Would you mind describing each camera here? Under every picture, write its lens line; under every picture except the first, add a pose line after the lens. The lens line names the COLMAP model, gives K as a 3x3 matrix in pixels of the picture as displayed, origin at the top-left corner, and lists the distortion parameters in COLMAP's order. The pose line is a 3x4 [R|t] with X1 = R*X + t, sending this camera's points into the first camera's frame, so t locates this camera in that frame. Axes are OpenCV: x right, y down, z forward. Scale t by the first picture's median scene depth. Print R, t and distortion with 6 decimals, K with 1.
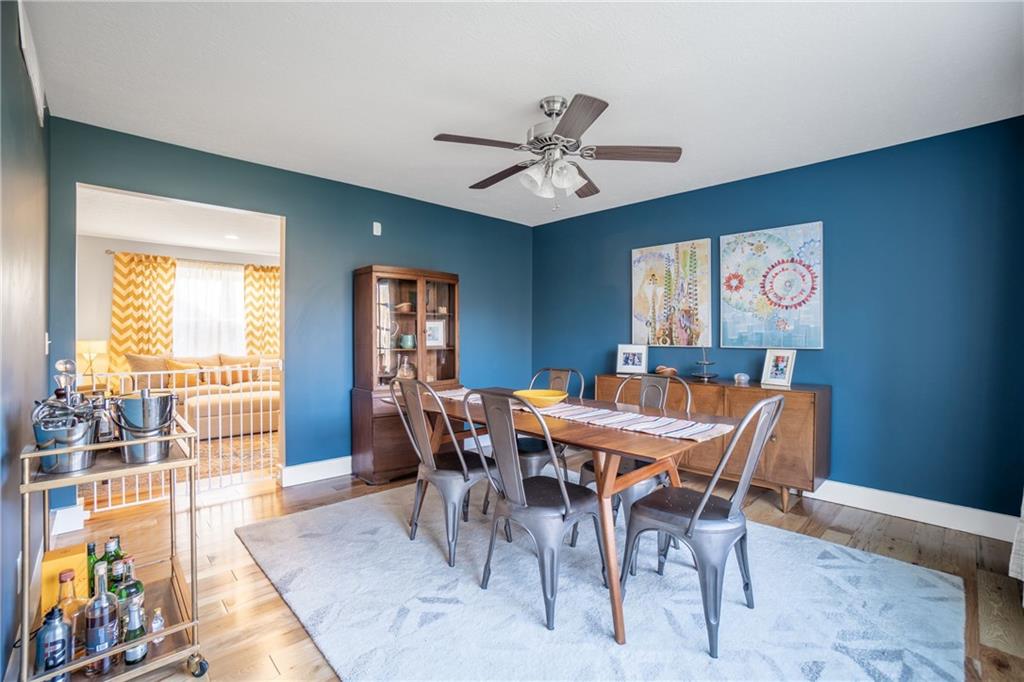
lens RADIAL K [[475.0, 0, 504.7], [0, 475.0, 337.8], [0, 0, 1]] dist [-0.062187, 0.026933]
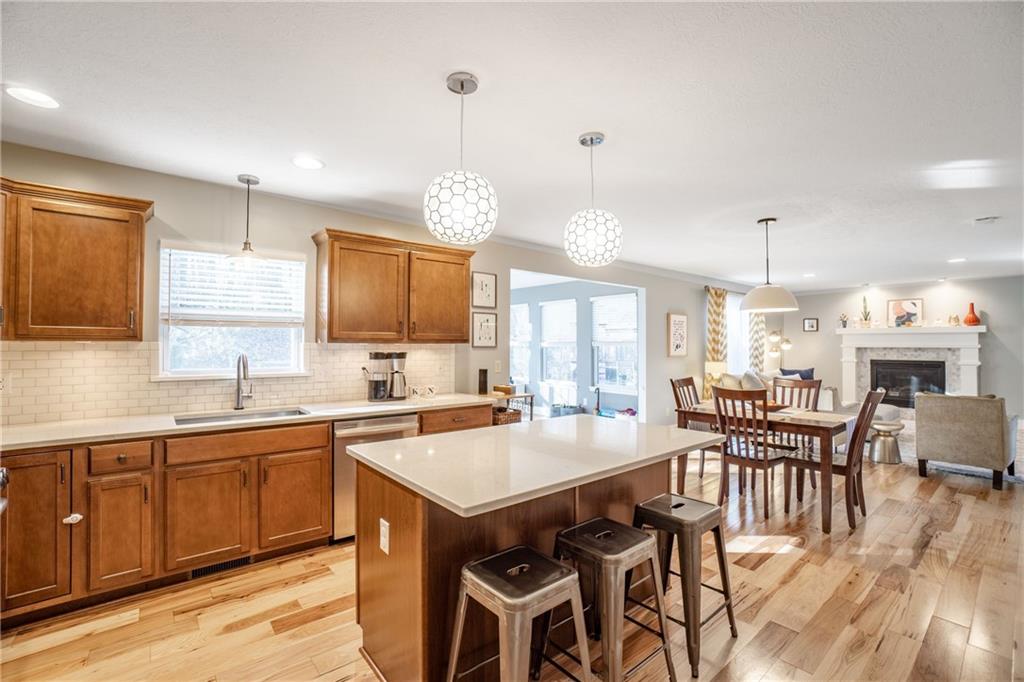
lens RADIAL K [[453.5, 0, 507.8], [0, 453.5, 337.4], [0, 0, 1]] dist [-0.059250, 0.022823]
pose [[0.999565, -0.012302, -0.026786, -1.189835], [0.011619, 0.999607, -0.025514, -0.029554], [0.027089, 0.025191, 0.999316, -0.143571]]
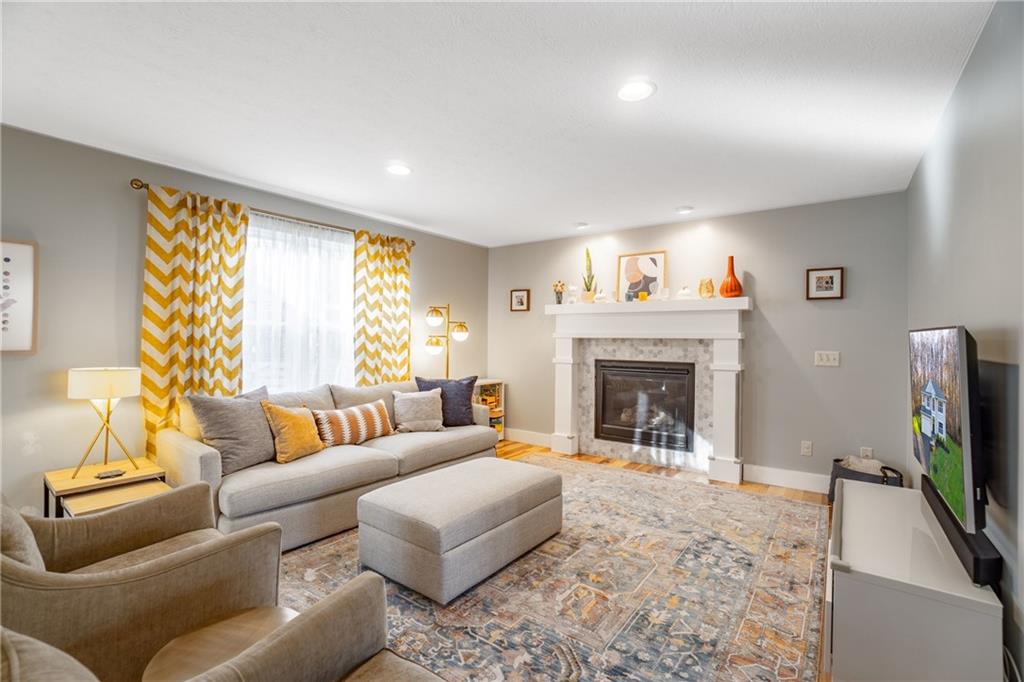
lens RADIAL K [[457.5, 0, 500.0], [0, 457.5, 339.0], [0, 0, 1]] dist [-0.065615, 0.022258]
pose [[0.979604, -0.004439, 0.200891, -0.516147], [0.006428, 0.999937, -0.009246, -0.014521], [-0.200837, 0.010348, 0.979570, 0.419454]]
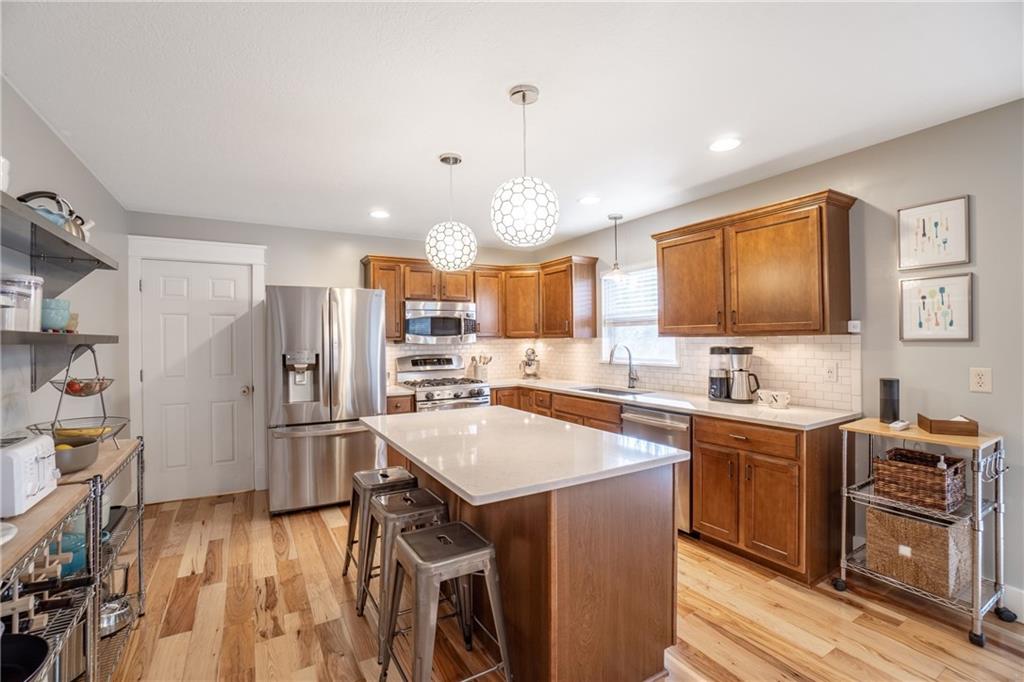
lens RADIAL K [[453.5, 0, 507.8], [0, 453.5, 337.4], [0, 0, 1]] dist [-0.059250, 0.022823]
pose [[-0.186749, -0.018341, -0.982236, -0.851705], [-0.003203, 0.999832, -0.018061, -0.027776], [0.982403, -0.000227, -0.186776, 0.242501]]
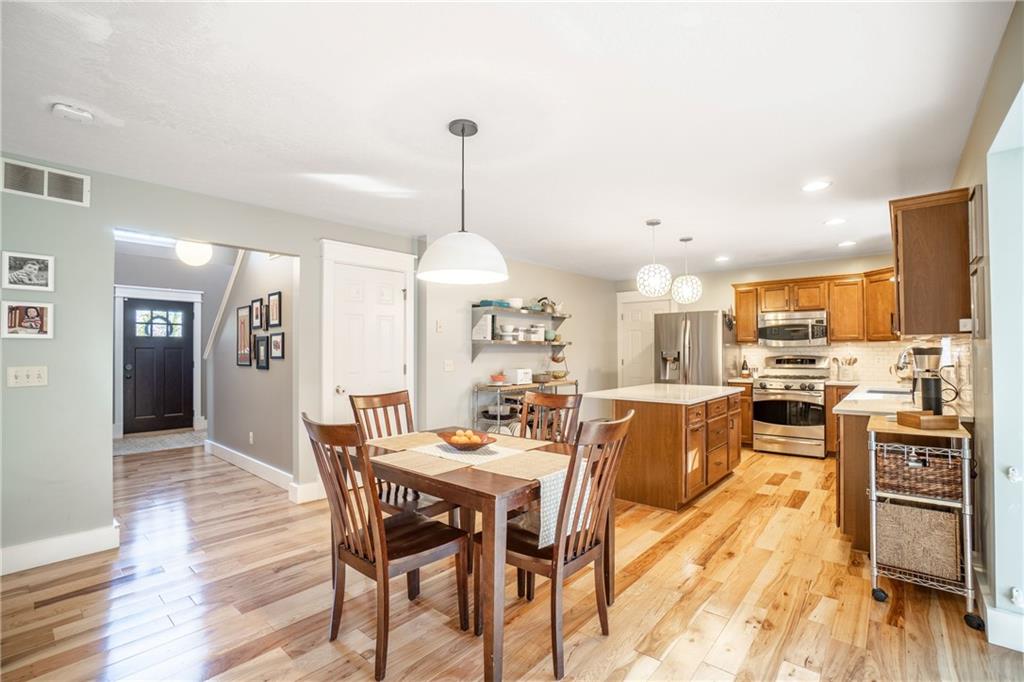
lens RADIAL K [[471.3, 0, 530.8], [0, 471.3, 347.5], [0, 0, 1]] dist [-0.002180, -0.000135]
pose [[-0.982437, -0.013426, -0.186113, -0.864985], [-0.013312, 0.999910, -0.001859, -0.020083], [0.186121, 0.000651, -0.982527, 0.773325]]
